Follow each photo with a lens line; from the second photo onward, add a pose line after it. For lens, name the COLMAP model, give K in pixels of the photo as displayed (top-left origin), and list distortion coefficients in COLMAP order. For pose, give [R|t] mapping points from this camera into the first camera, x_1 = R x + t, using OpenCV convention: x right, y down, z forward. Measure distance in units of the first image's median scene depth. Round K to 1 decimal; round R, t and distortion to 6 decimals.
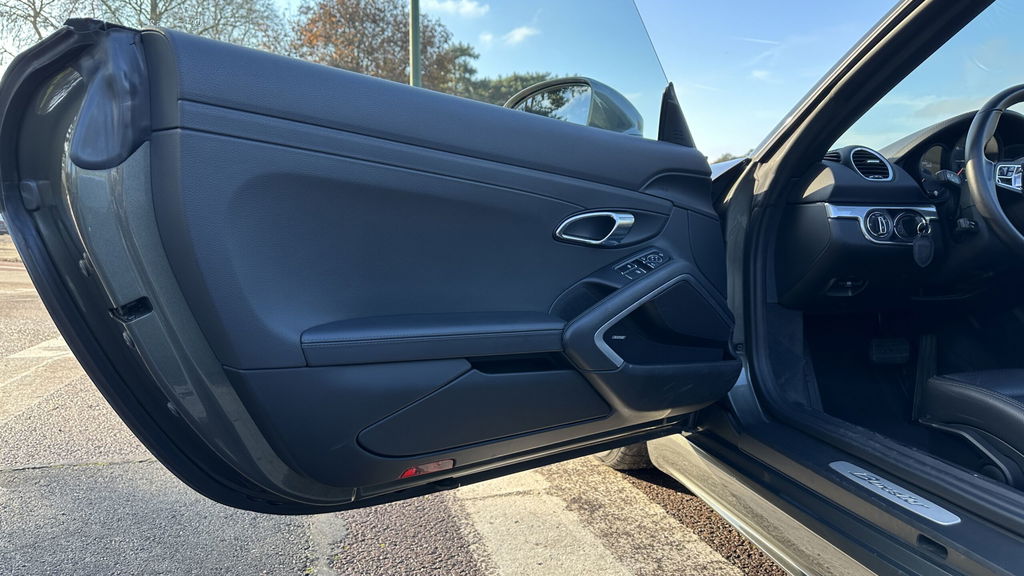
lens RADIAL K [[719.5, 0, 523.8], [0, 719.5, 287.7], [0, 0, 1]] dist [0.072435, -0.103787]
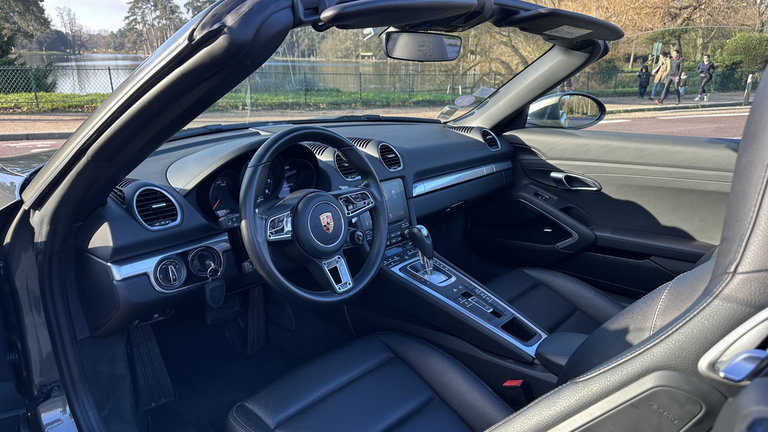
lens RADIAL K [[536.4, 0, 389.4], [0, 536.4, 220.3], [0, 0, 1]] dist [0.094308, -0.142954]
pose [[0.784724, -0.171594, 0.595621, 0.294388], [0.041205, 0.973234, 0.226094, -0.310702], [-0.618474, -0.152879, 0.770790, 0.260474]]
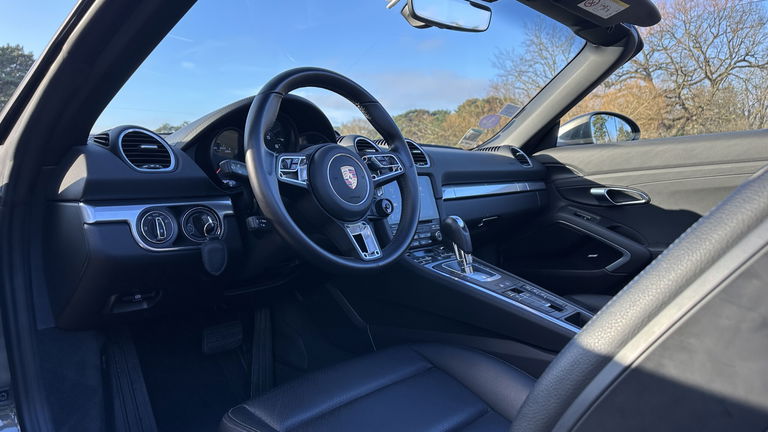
lens RADIAL K [[539.6, 0, 392.8], [0, 539.6, 215.8], [0, 0, 1]] dist [0.072435, -0.103787]
pose [[0.789135, -0.062367, 0.611045, 0.327502], [0.070349, 0.997462, 0.010954, -0.087451], [-0.610177, 0.034342, 0.791520, 0.372022]]
